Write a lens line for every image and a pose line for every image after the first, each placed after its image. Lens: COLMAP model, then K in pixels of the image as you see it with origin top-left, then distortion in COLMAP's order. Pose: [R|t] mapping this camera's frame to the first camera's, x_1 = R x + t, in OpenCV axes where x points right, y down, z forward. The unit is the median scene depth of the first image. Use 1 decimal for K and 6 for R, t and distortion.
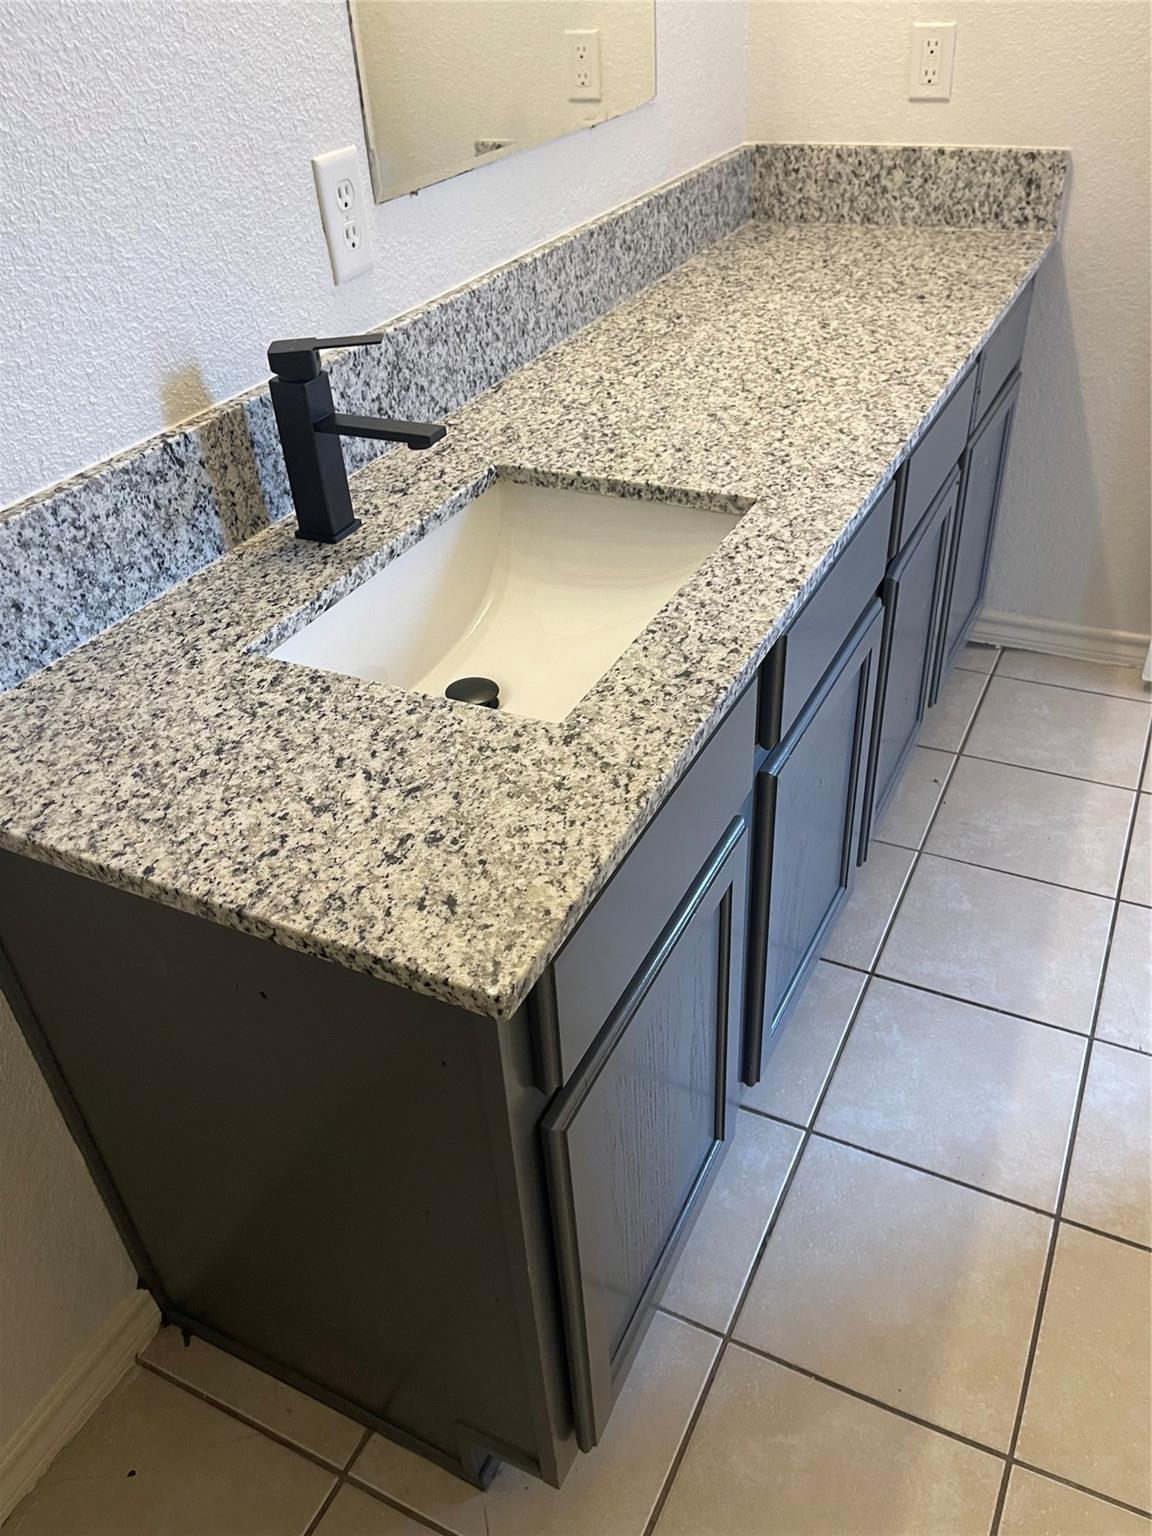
lens RADIAL K [[1165.4, 0, 569.5], [0, 1165.4, 771.3], [0, 0, 1]] dist [0.061315, -0.069243]
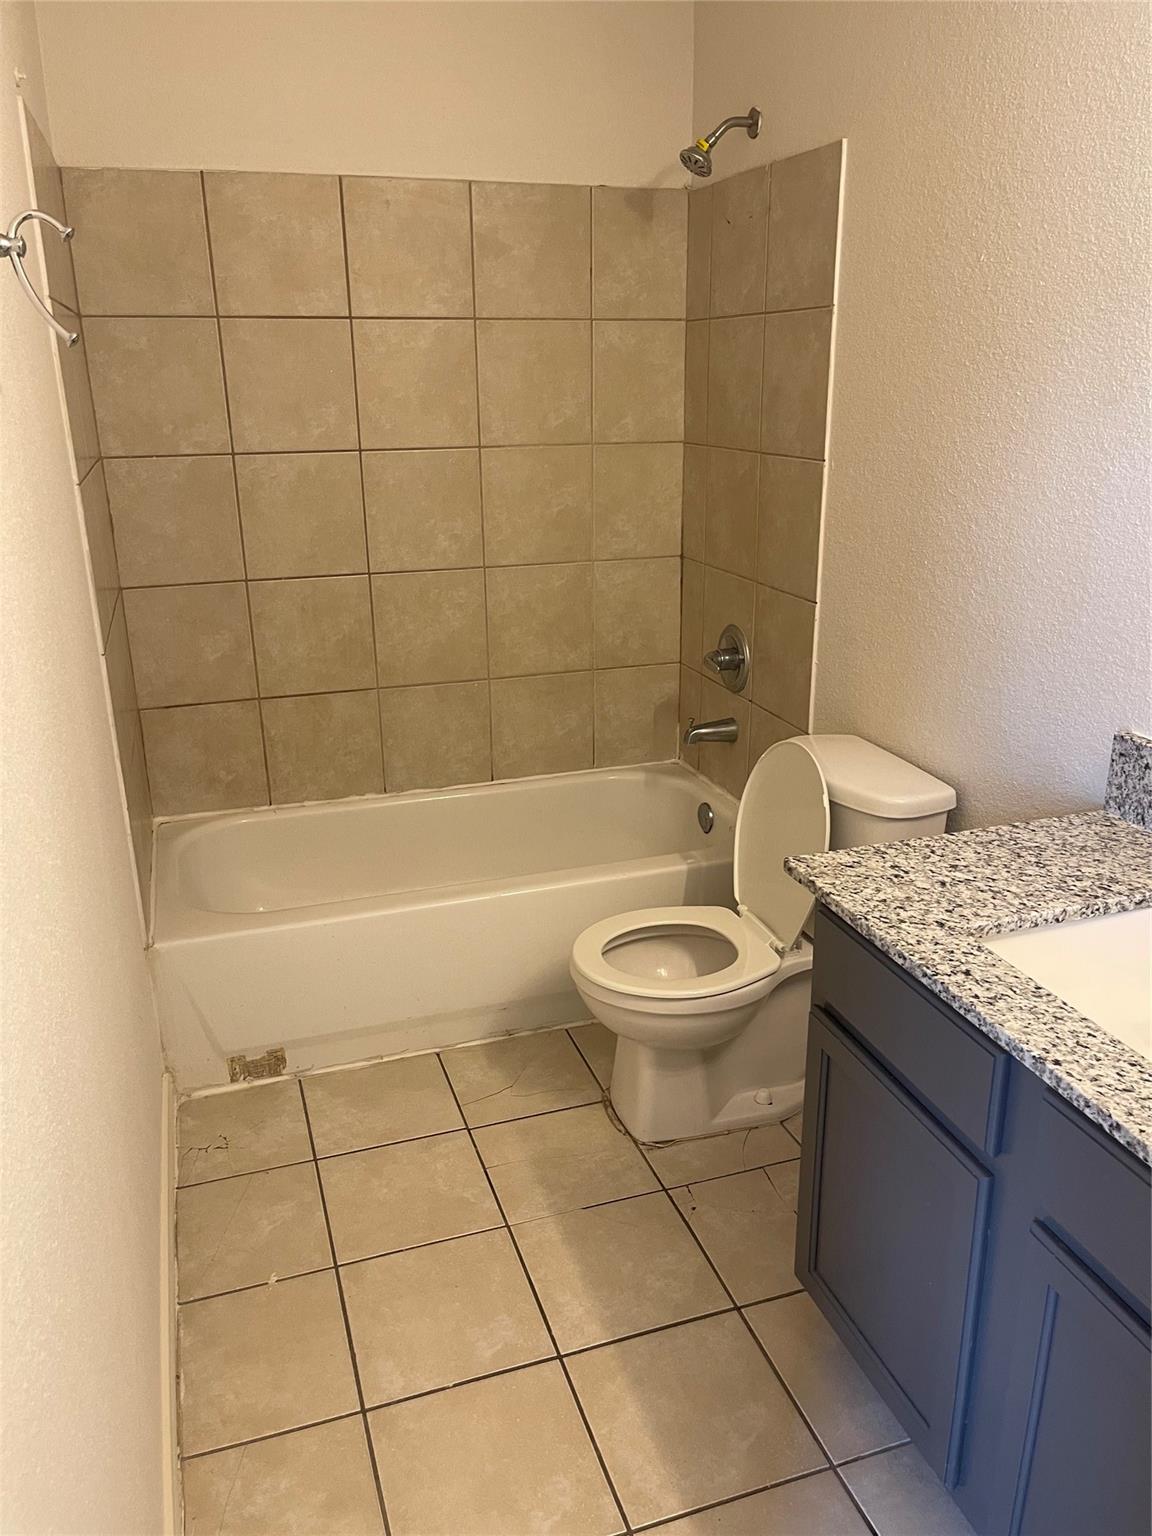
lens RADIAL K [[1165.4, 0, 569.5], [0, 1165.4, 771.3], [0, 0, 1]] dist [0.061315, -0.069243]
pose [[-0.697485, 0.305922, -0.648018, 0.888783], [-0.373982, 0.615981, 0.693329, -0.720427], [0.611271, 0.725933, -0.315228, 0.663209]]
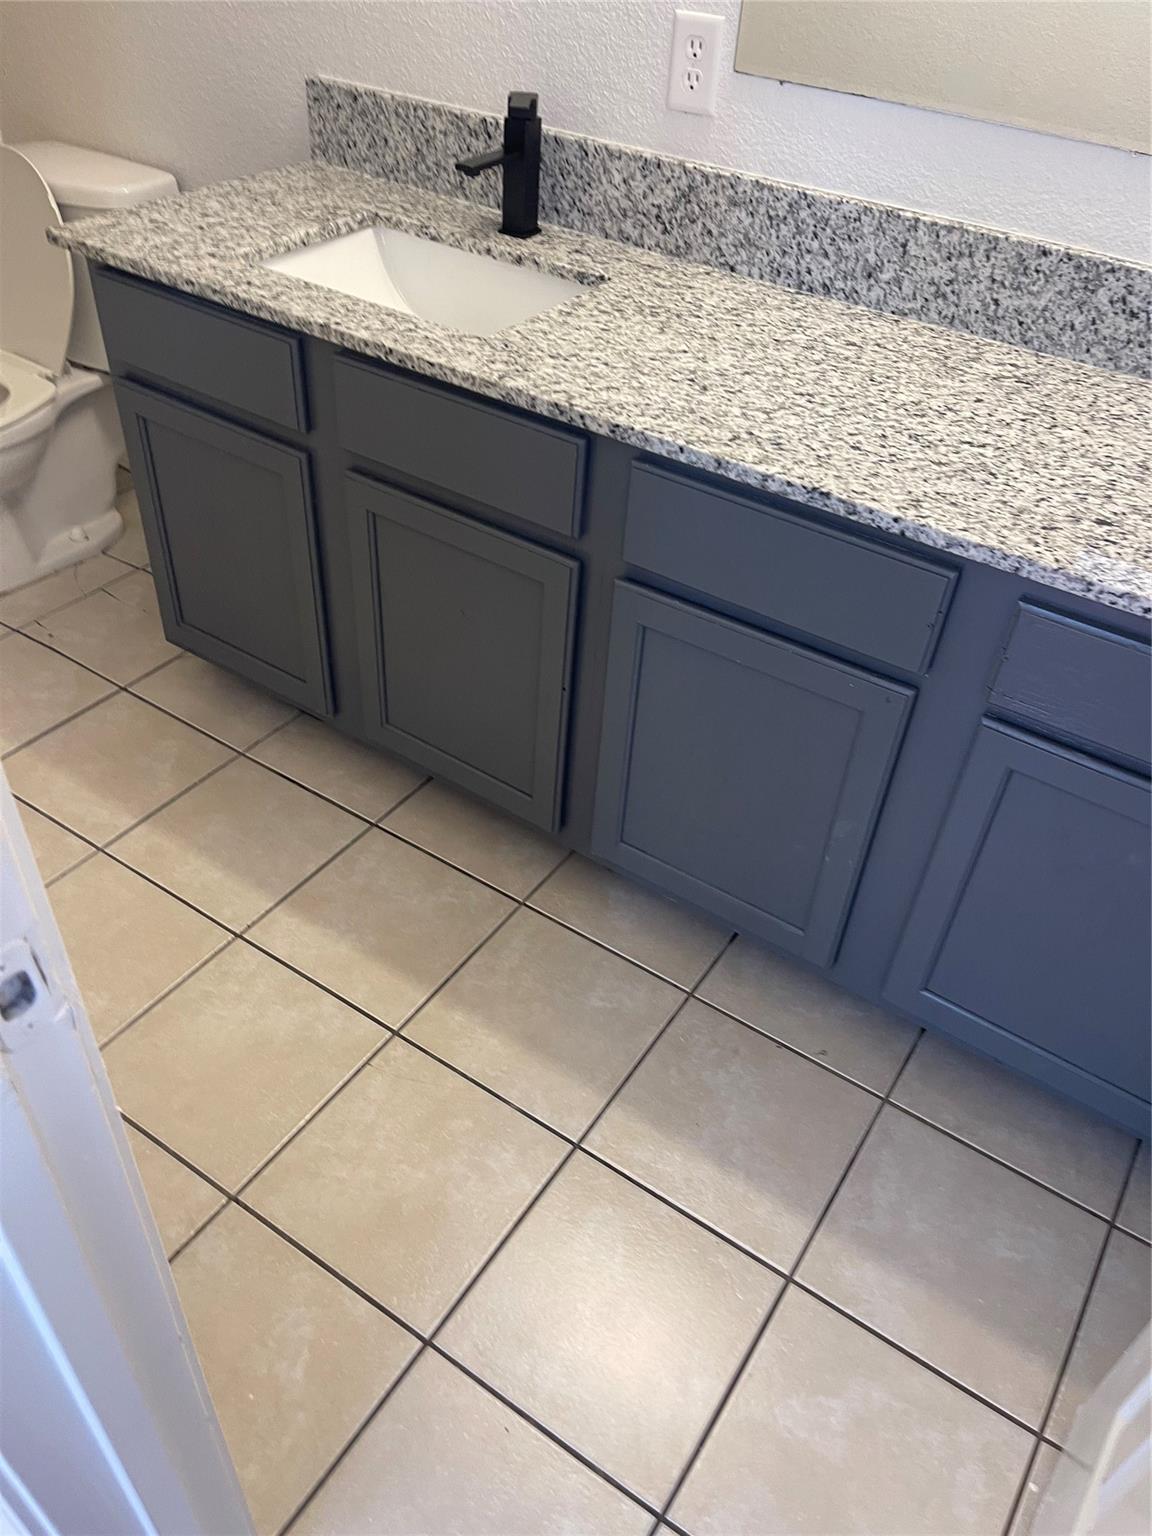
lens RADIAL K [[1165.4, 0, 569.5], [0, 1165.4, 771.3], [0, 0, 1]] dist [0.061315, -0.069243]
pose [[-0.113971, 0.687716, -0.716978, 1.183413], [-0.627211, 0.509869, 0.588761, -0.686384], [0.770465, 0.516798, 0.373233, 0.737979]]
